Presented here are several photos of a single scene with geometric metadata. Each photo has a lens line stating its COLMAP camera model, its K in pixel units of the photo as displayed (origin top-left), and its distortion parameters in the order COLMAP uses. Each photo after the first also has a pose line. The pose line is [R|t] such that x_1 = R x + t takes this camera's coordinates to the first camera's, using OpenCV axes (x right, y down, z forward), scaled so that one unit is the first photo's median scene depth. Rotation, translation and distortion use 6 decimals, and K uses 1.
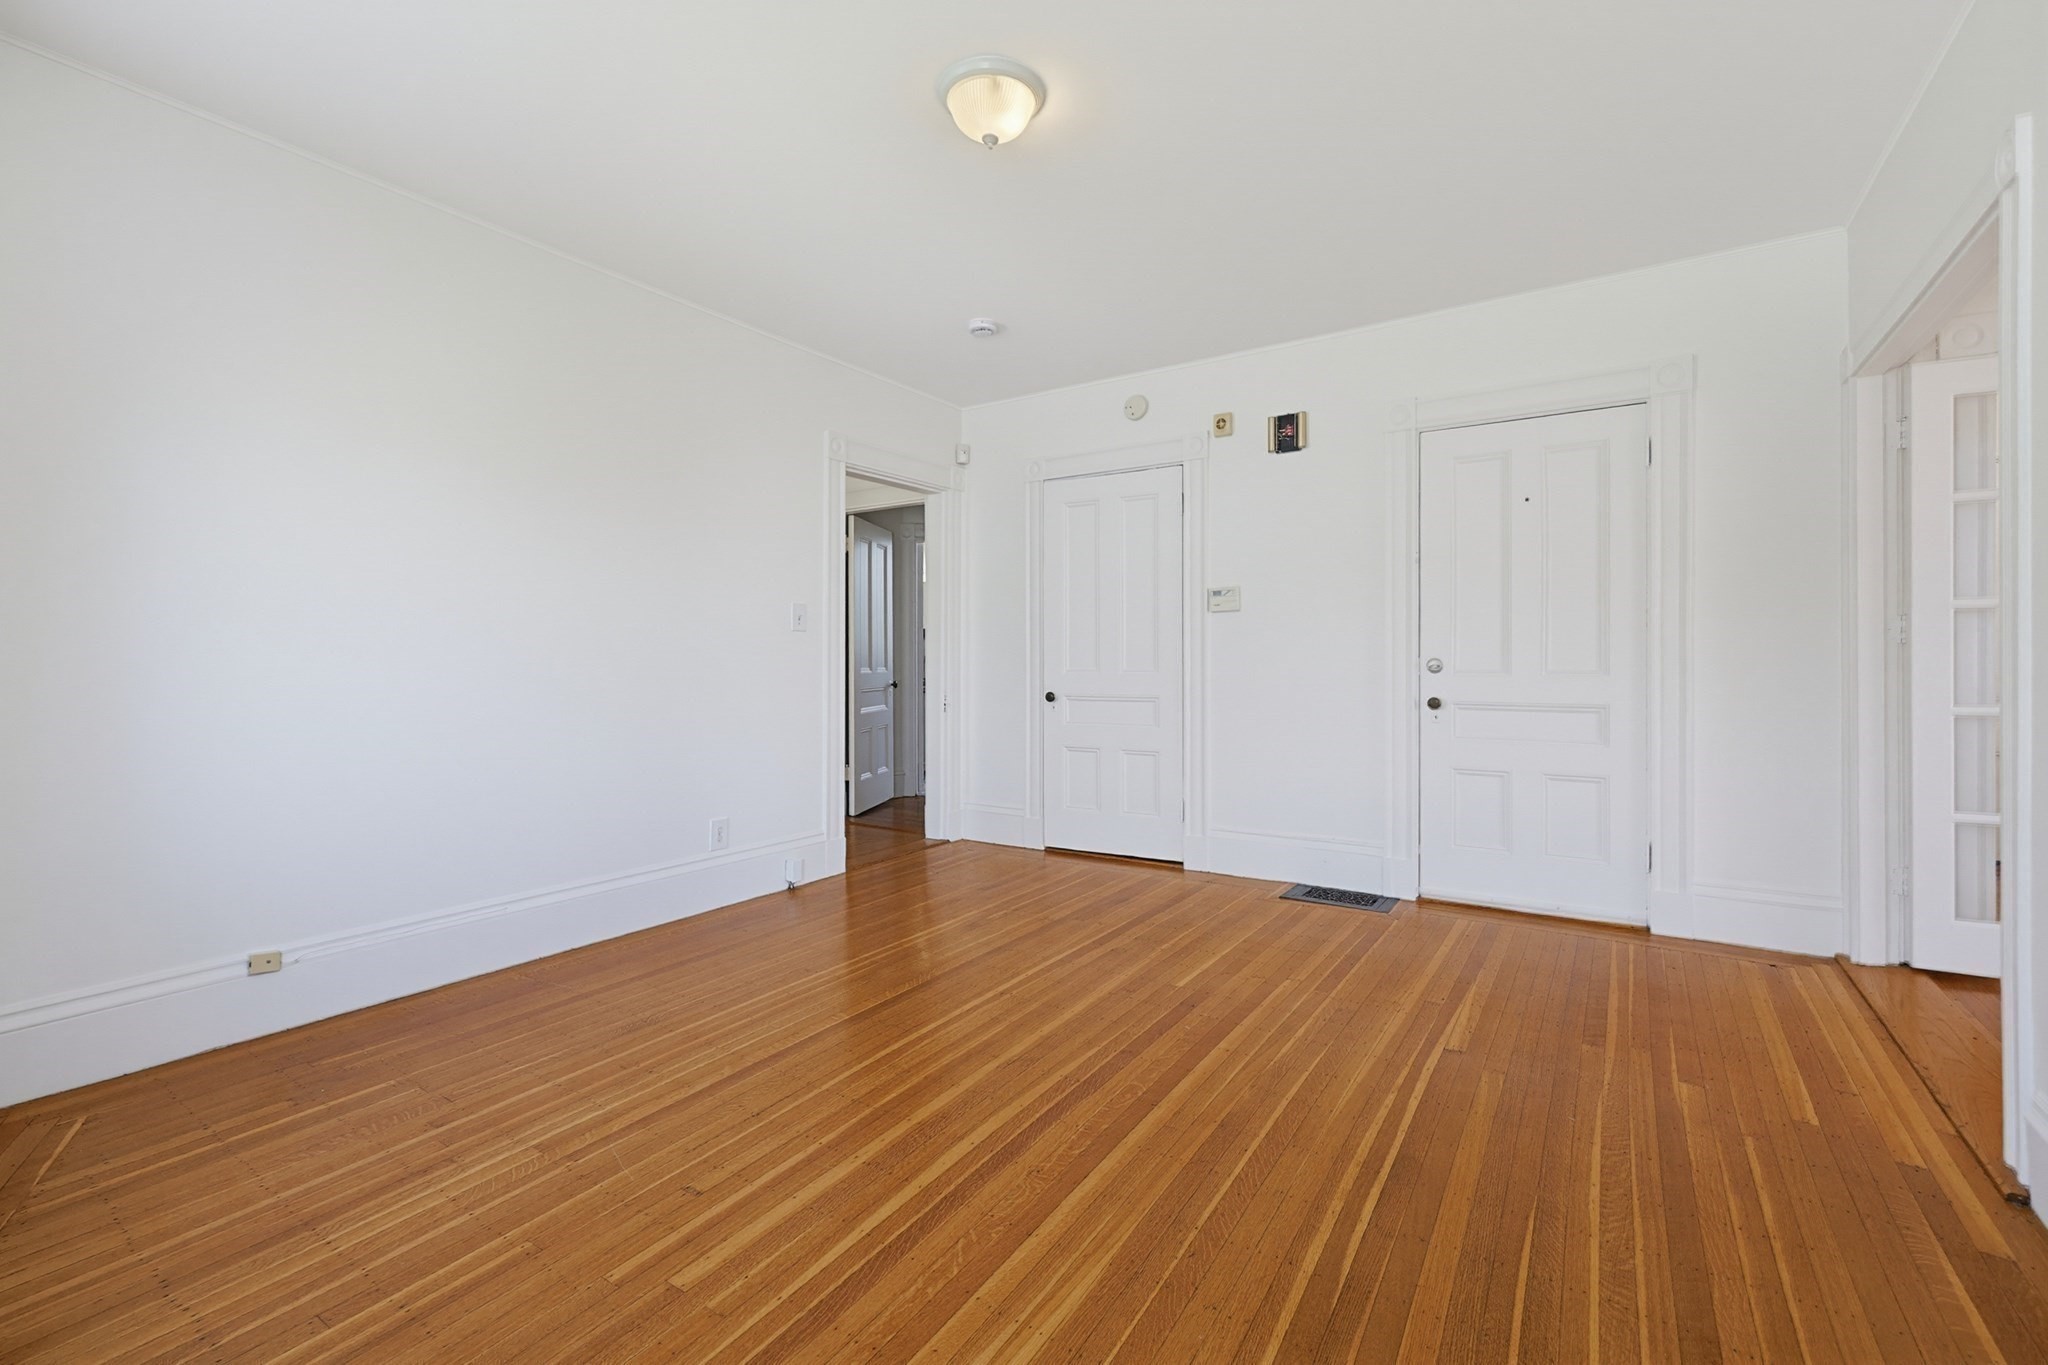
lens RADIAL K [[873.9, 0, 1067.6], [0, 873.9, 664.4], [0, 0, 1]] dist [-0.000032, 0.000162]
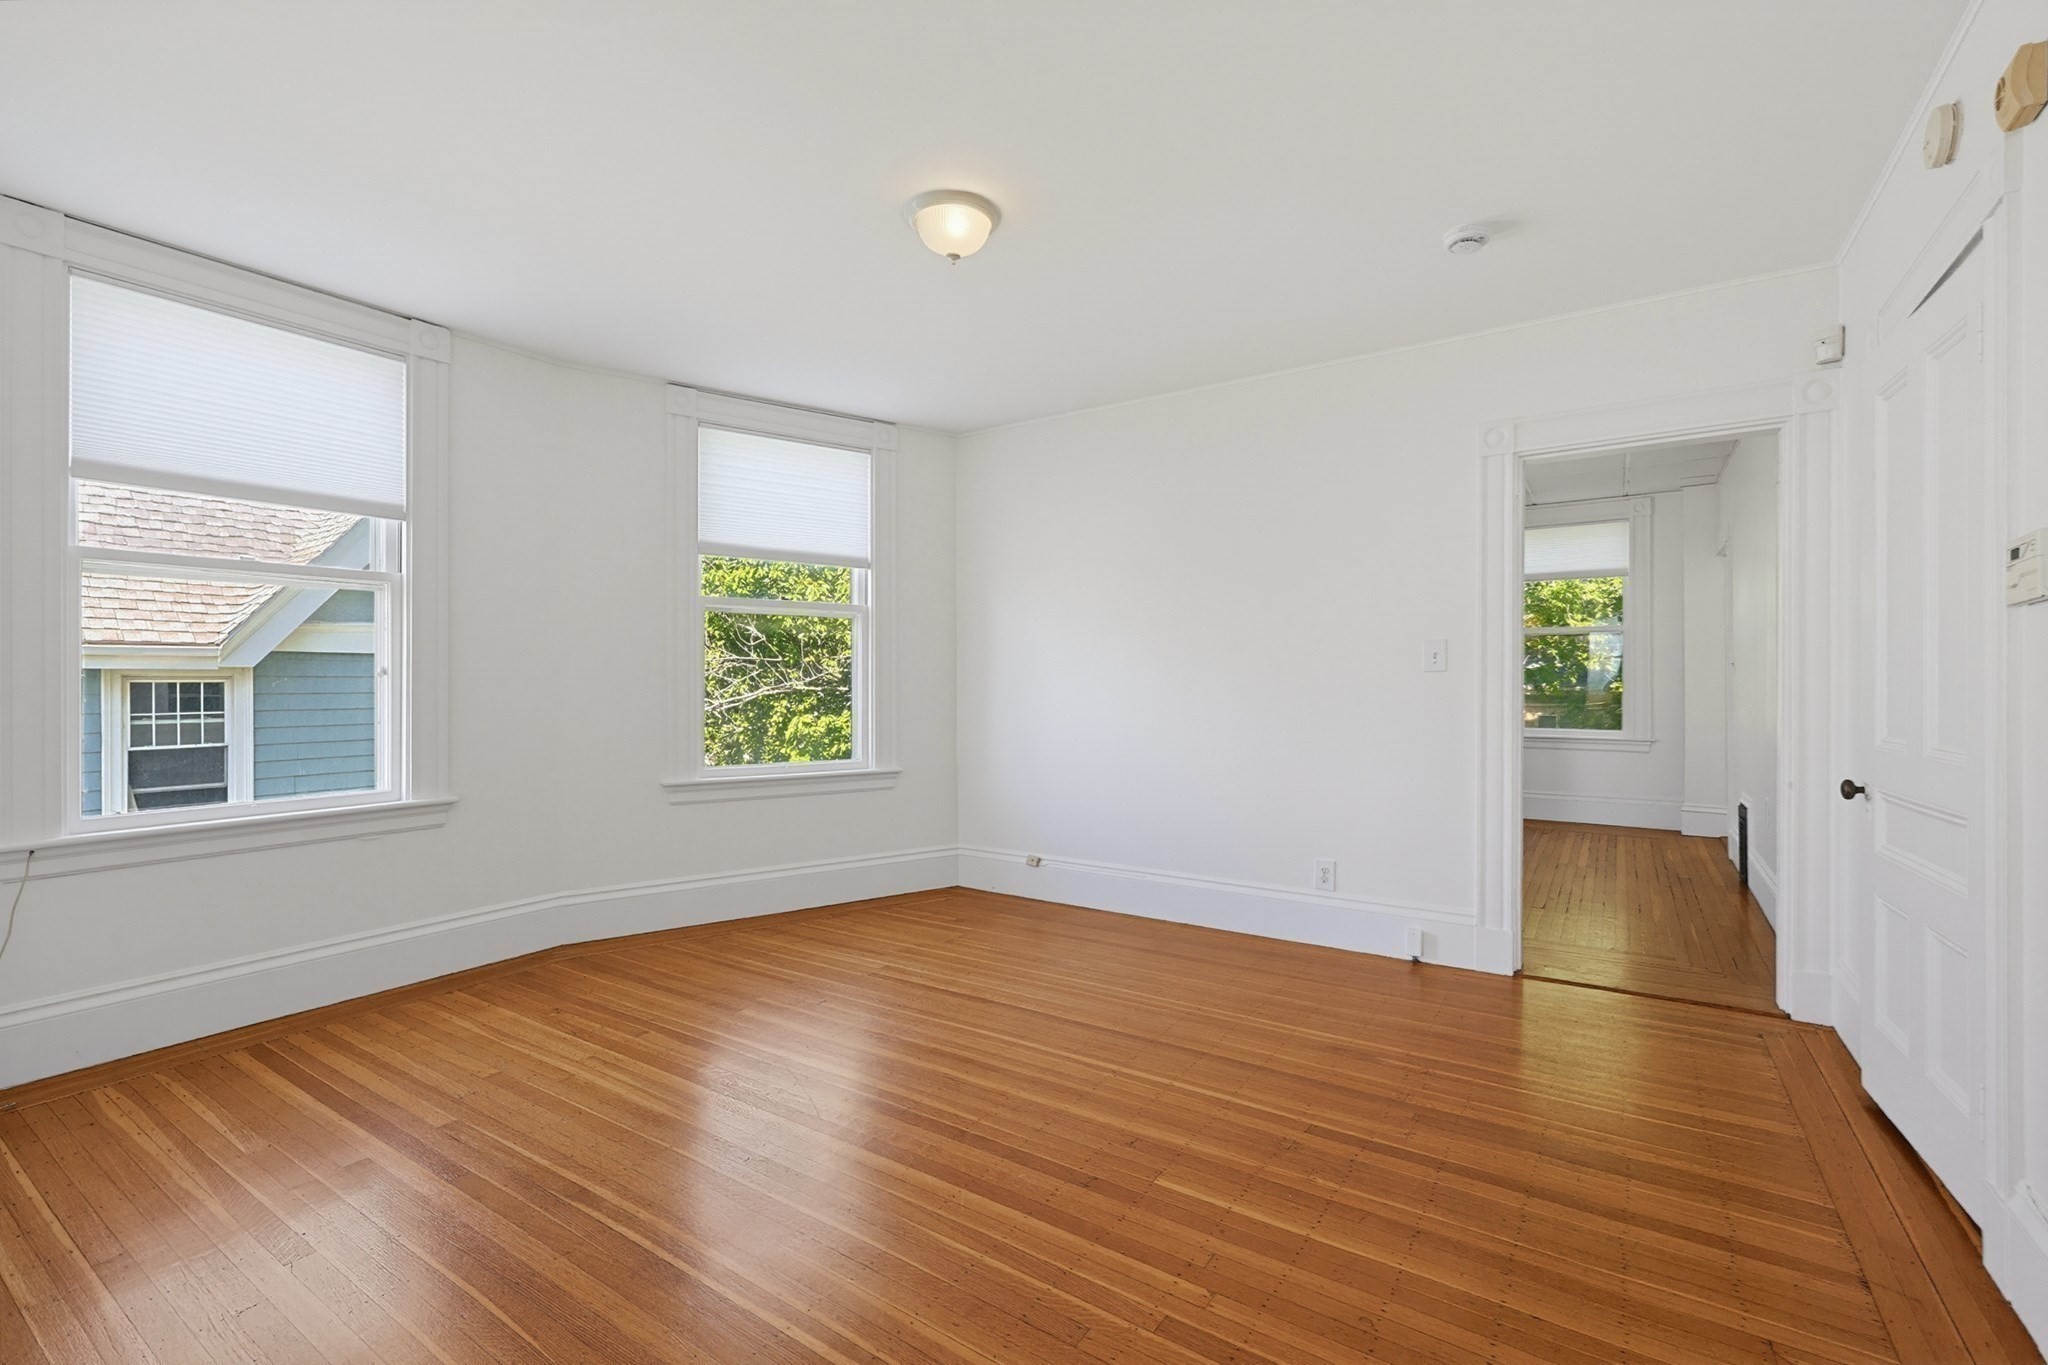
lens RADIAL K [[873.9, 0, 1067.6], [0, 873.9, 664.4], [0, 0, 1]] dist [-0.000032, 0.000162]
pose [[-0.008387, -0.010836, -0.999906, 1.021927], [-0.001649, 0.999940, -0.010823, -0.073658], [0.999963, 0.001558, -0.008405, 1.086354]]
